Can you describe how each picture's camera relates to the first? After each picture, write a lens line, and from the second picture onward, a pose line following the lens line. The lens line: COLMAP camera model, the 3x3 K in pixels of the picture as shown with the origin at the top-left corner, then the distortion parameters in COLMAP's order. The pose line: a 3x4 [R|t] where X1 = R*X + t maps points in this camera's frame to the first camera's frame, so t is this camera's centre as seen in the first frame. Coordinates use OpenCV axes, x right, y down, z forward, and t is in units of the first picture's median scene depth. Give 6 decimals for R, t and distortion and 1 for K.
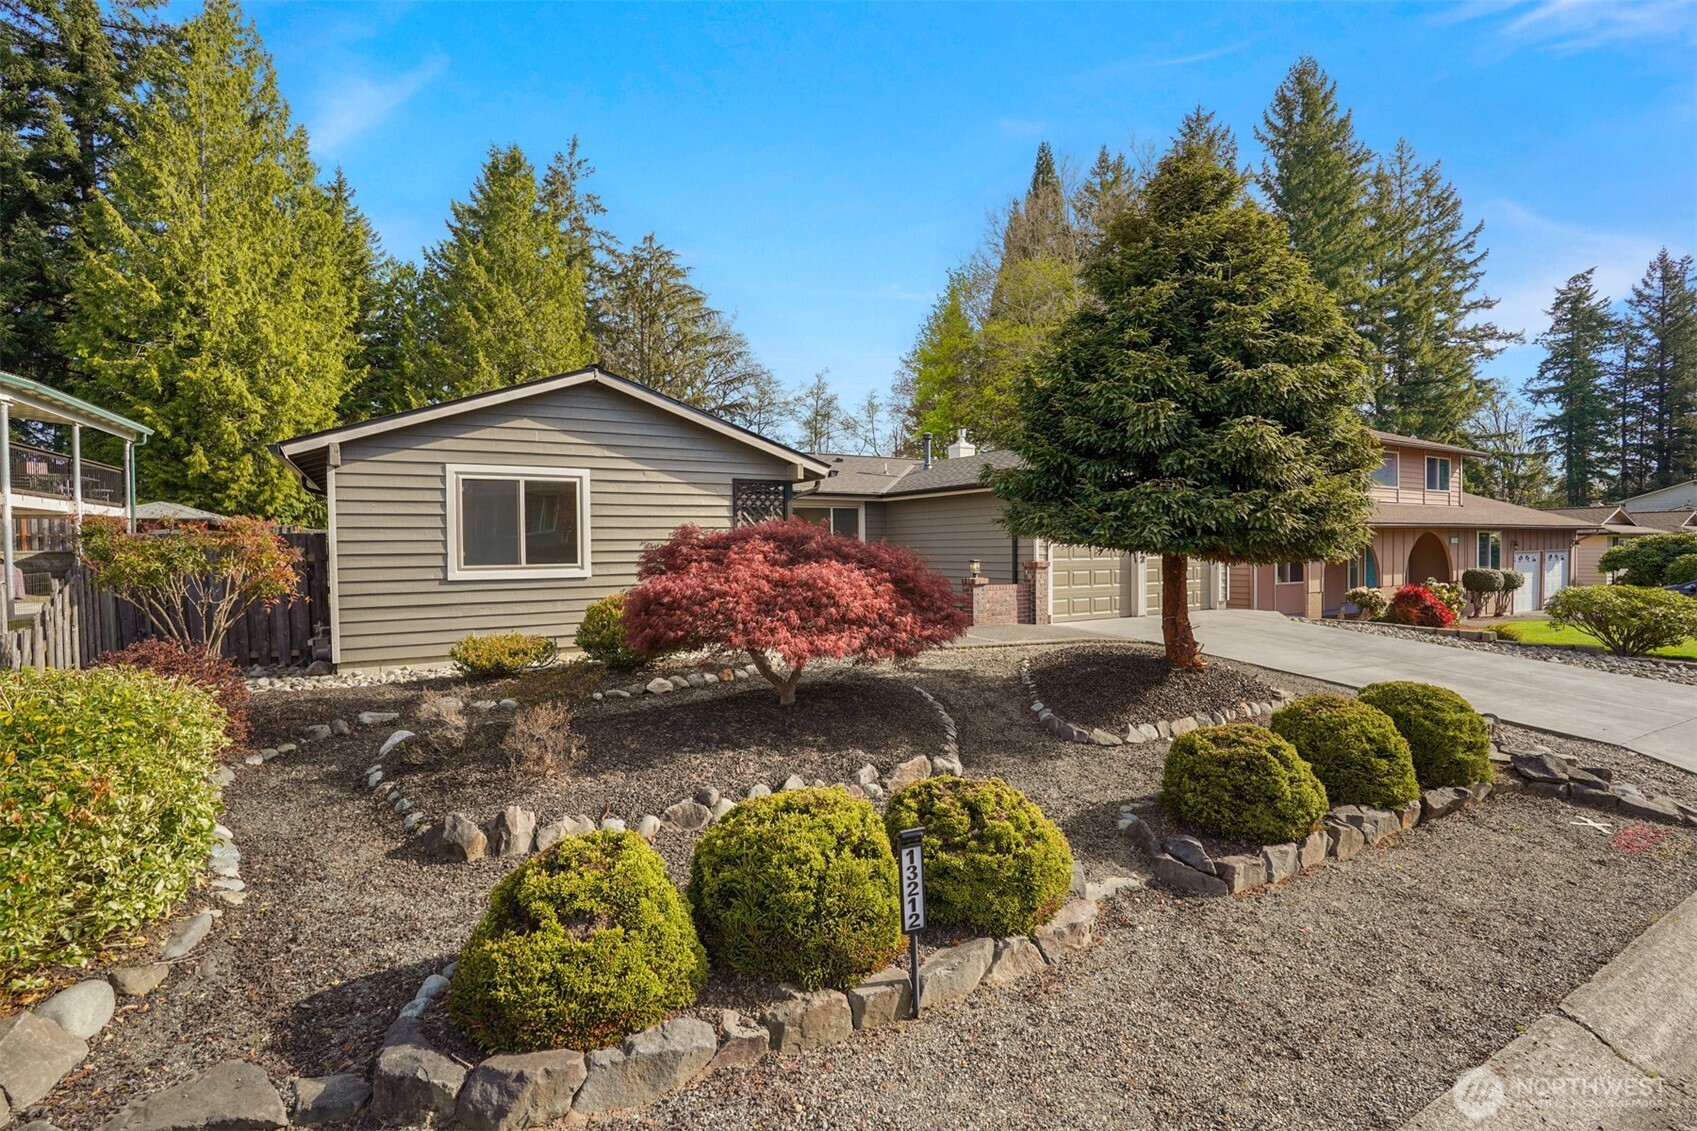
lens RADIAL K [[779.8, 0, 843.6], [0, 779.8, 560.9], [0, 0, 1]] dist [-0.055053, 0.015621]
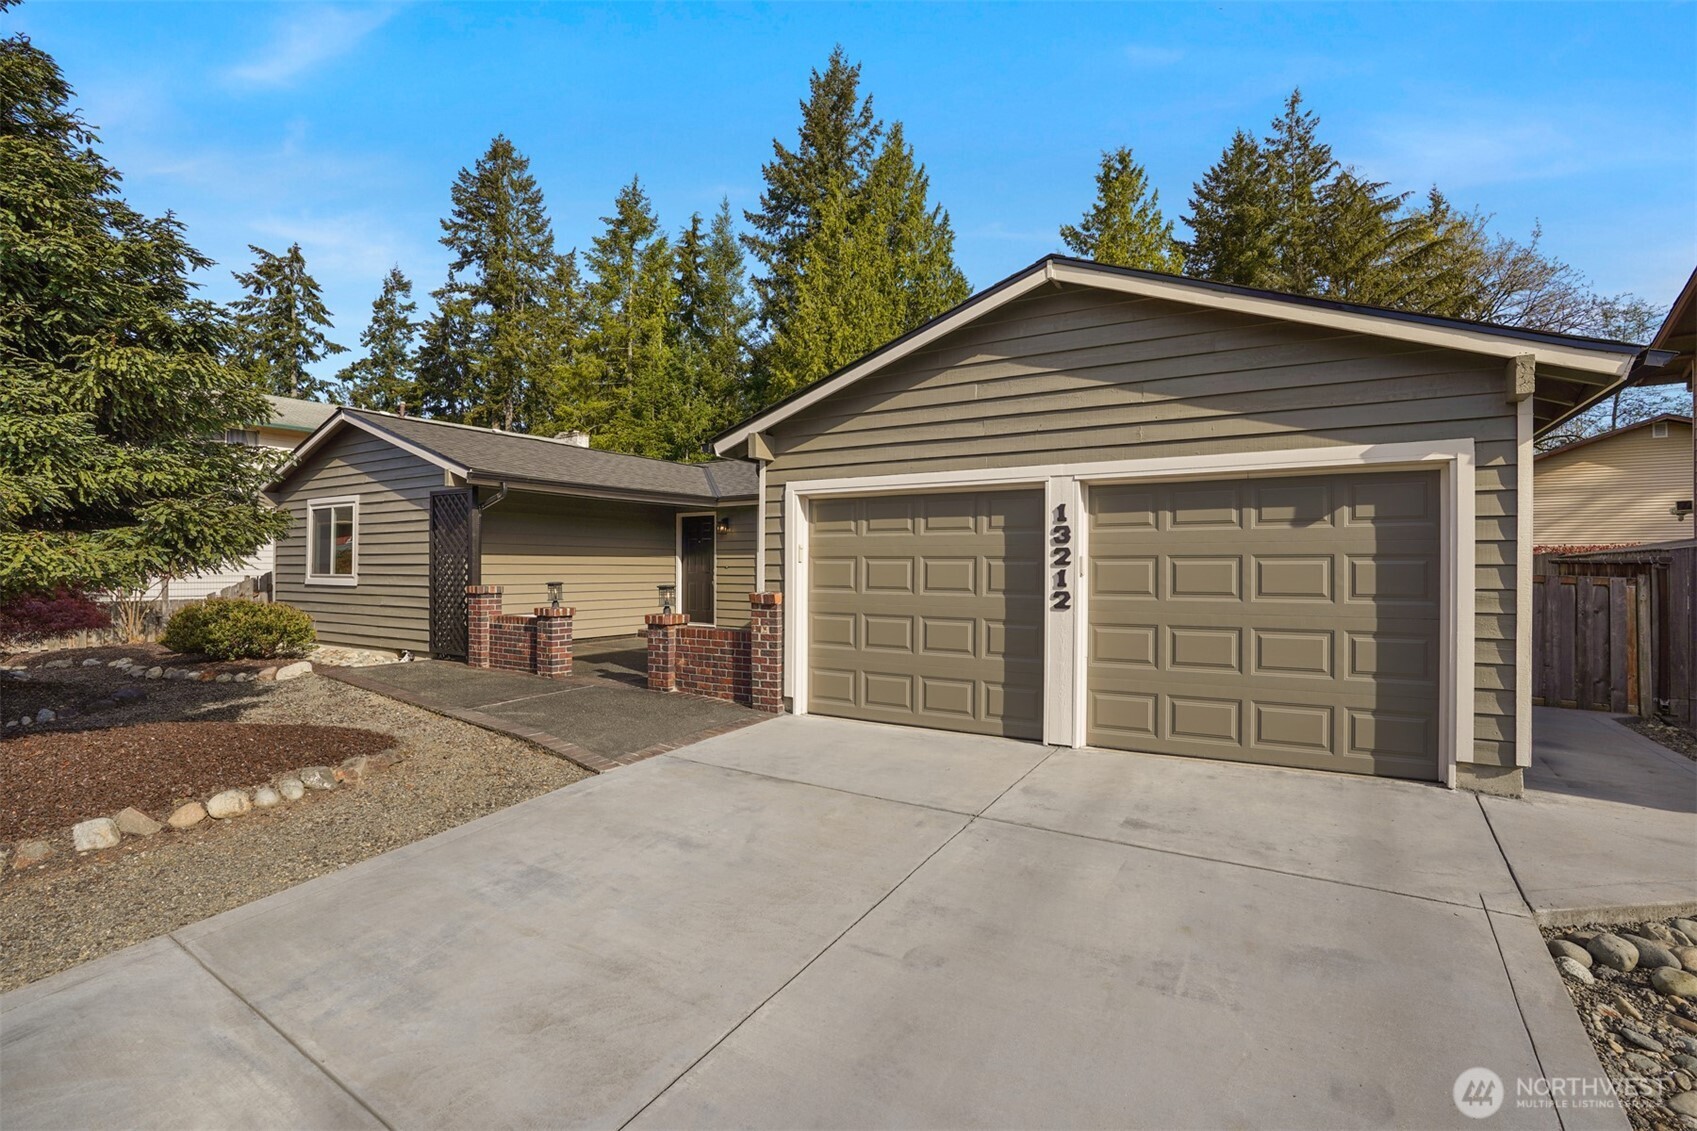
lens RADIAL K [[779.8, 0, 852.4], [0, 779.8, 557.1], [0, 0, 1]] dist [-0.055053, 0.015621]
pose [[0.471435, -0.002381, -0.881898, 0.795740], [-0.025648, 0.999536, -0.016409, -0.017353], [0.881528, 0.030355, 0.471155, 0.843956]]
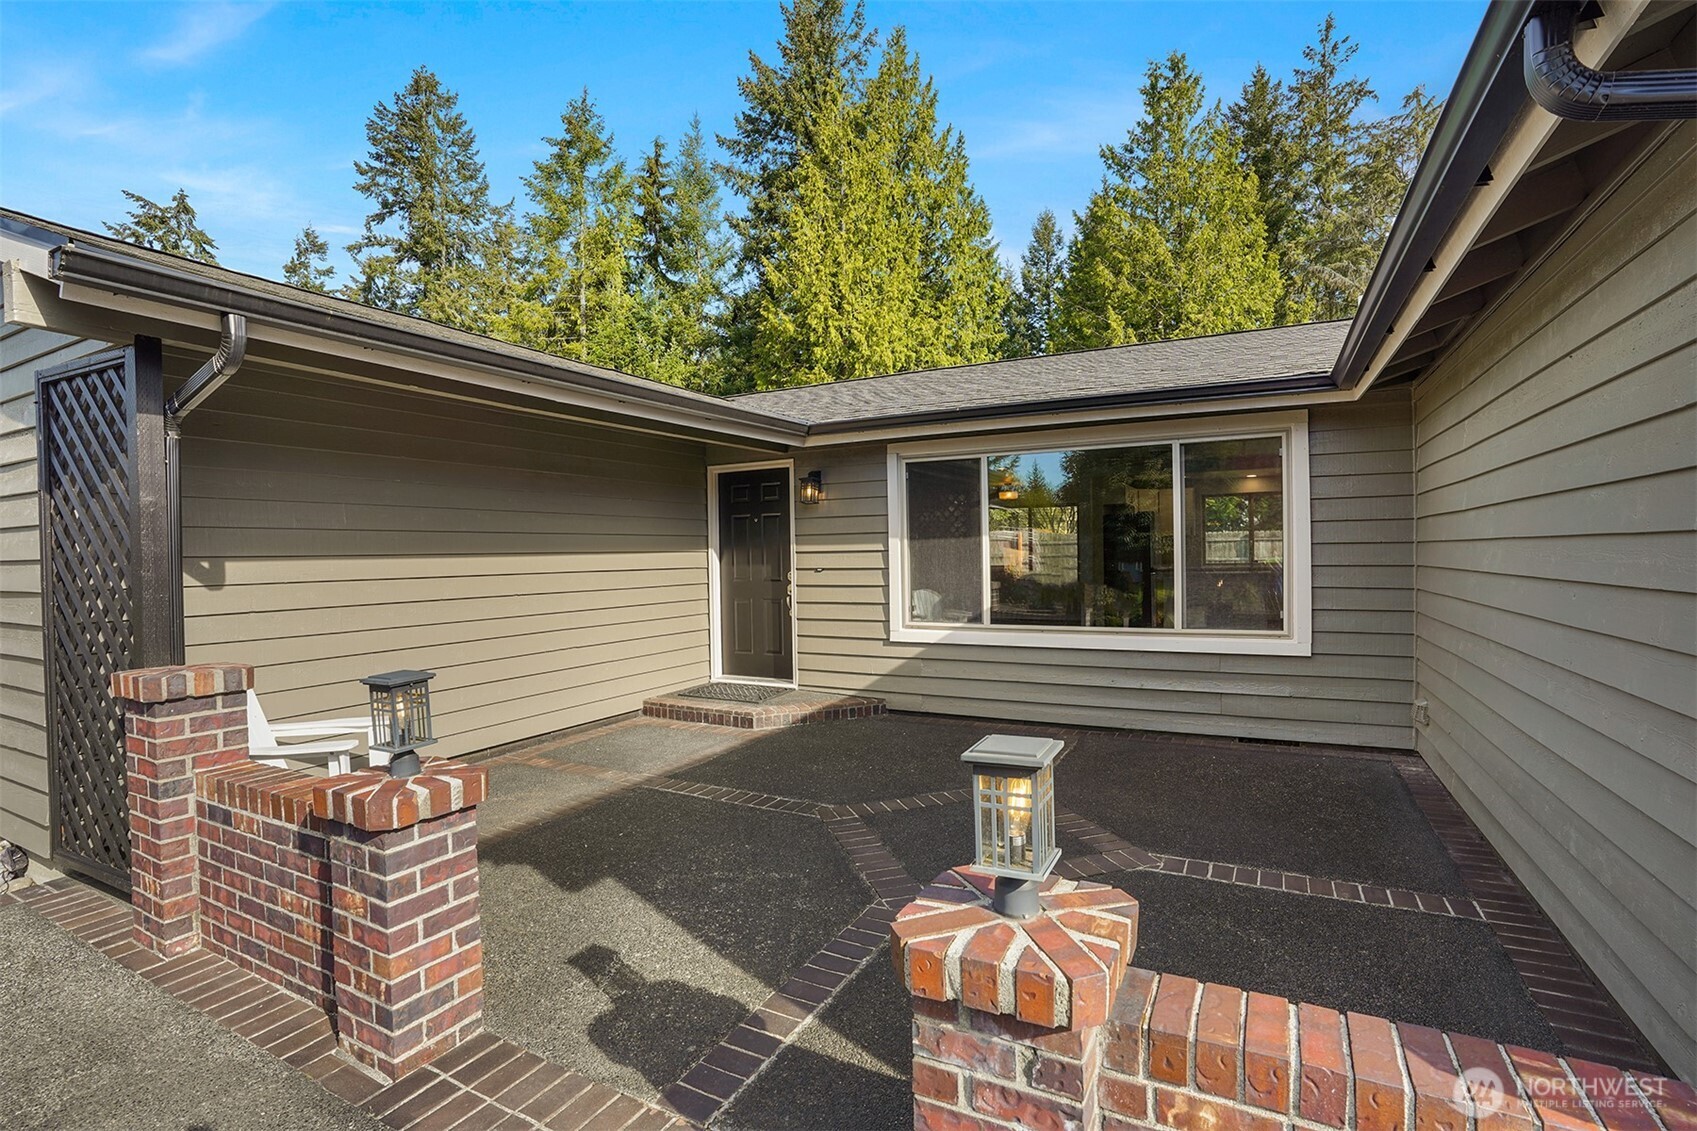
lens RADIAL K [[779.8, 0, 856.3], [0, 779.8, 560.7], [0, 0, 1]] dist [-0.055053, 0.015621]
pose [[0.524706, 0.009102, -0.851235, 0.248093], [-0.005750, 0.999958, 0.007149, -0.026696], [0.851264, 0.001143, 0.524736, 0.935308]]
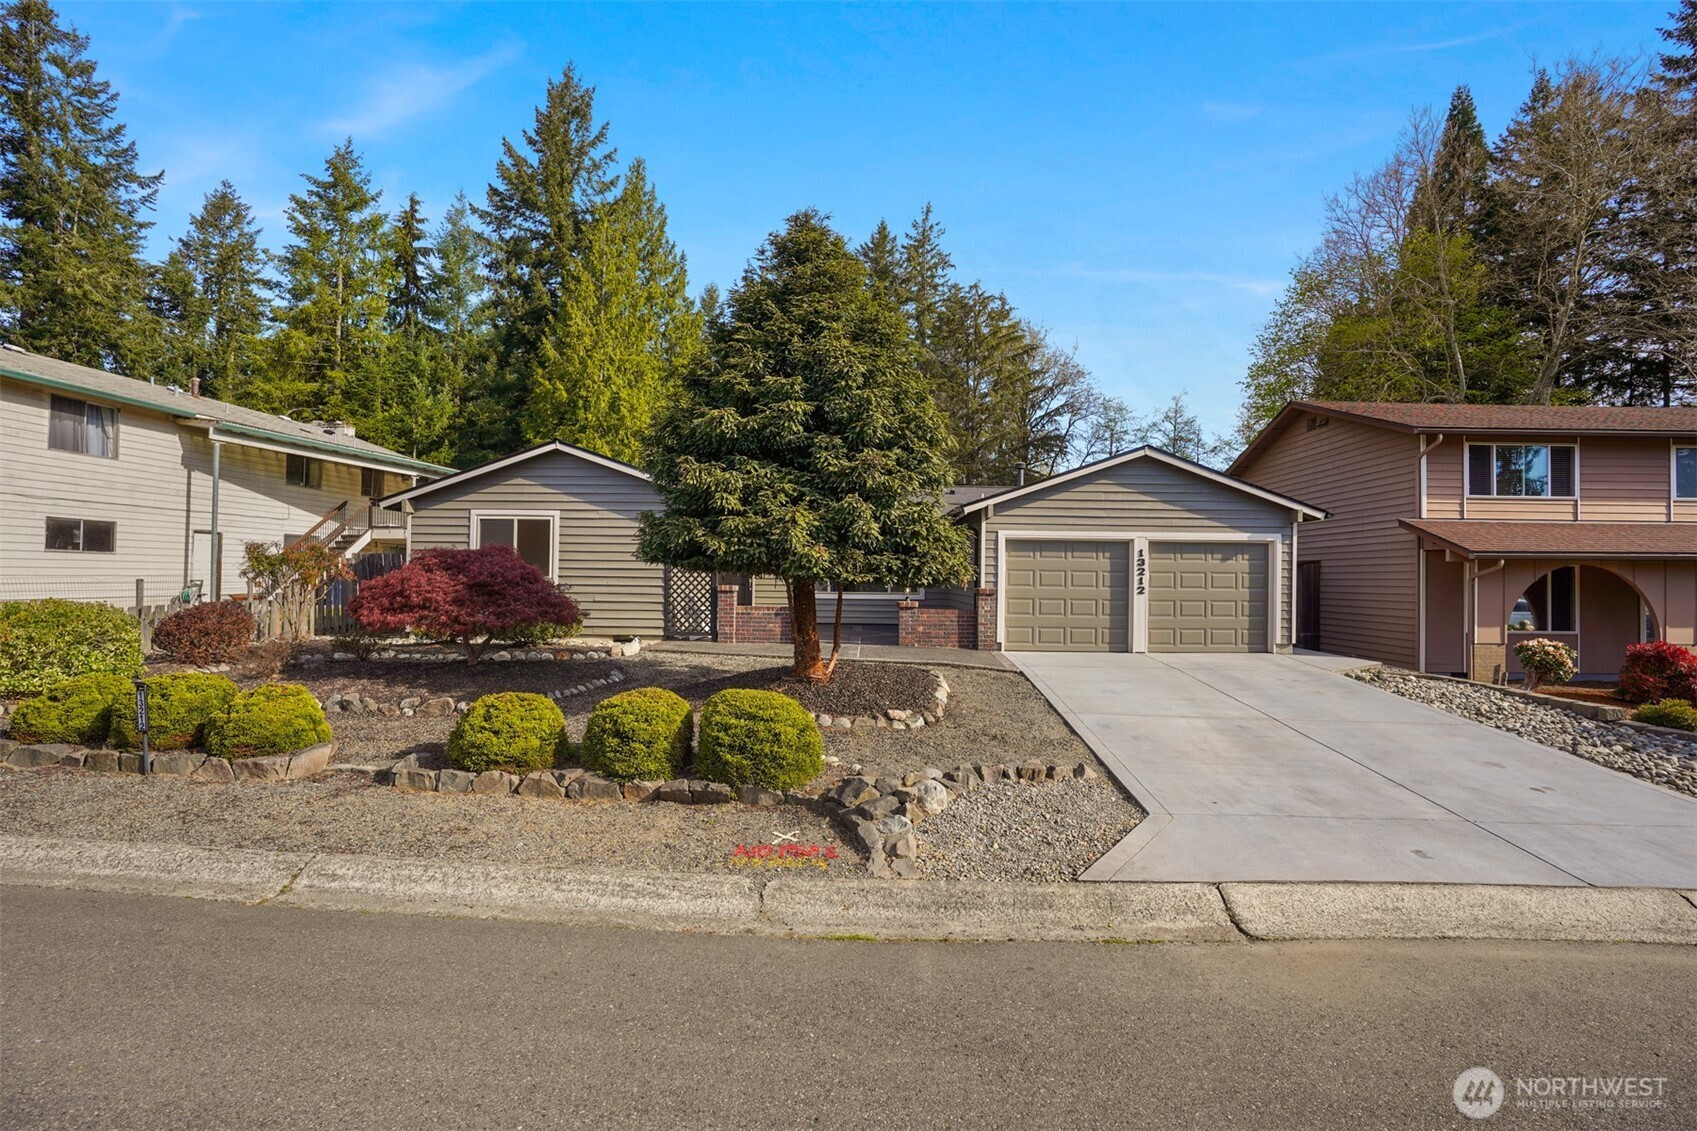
lens RADIAL K [[779.8, 0, 845.0], [0, 779.8, 562.8], [0, 0, 1]] dist [-0.055053, 0.015621]
pose [[0.851319, 0.010236, -0.524548, 0.662788], [-0.030835, 0.999058, -0.030549, 0.004546], [0.523741, 0.042181, 0.850832, 0.045591]]
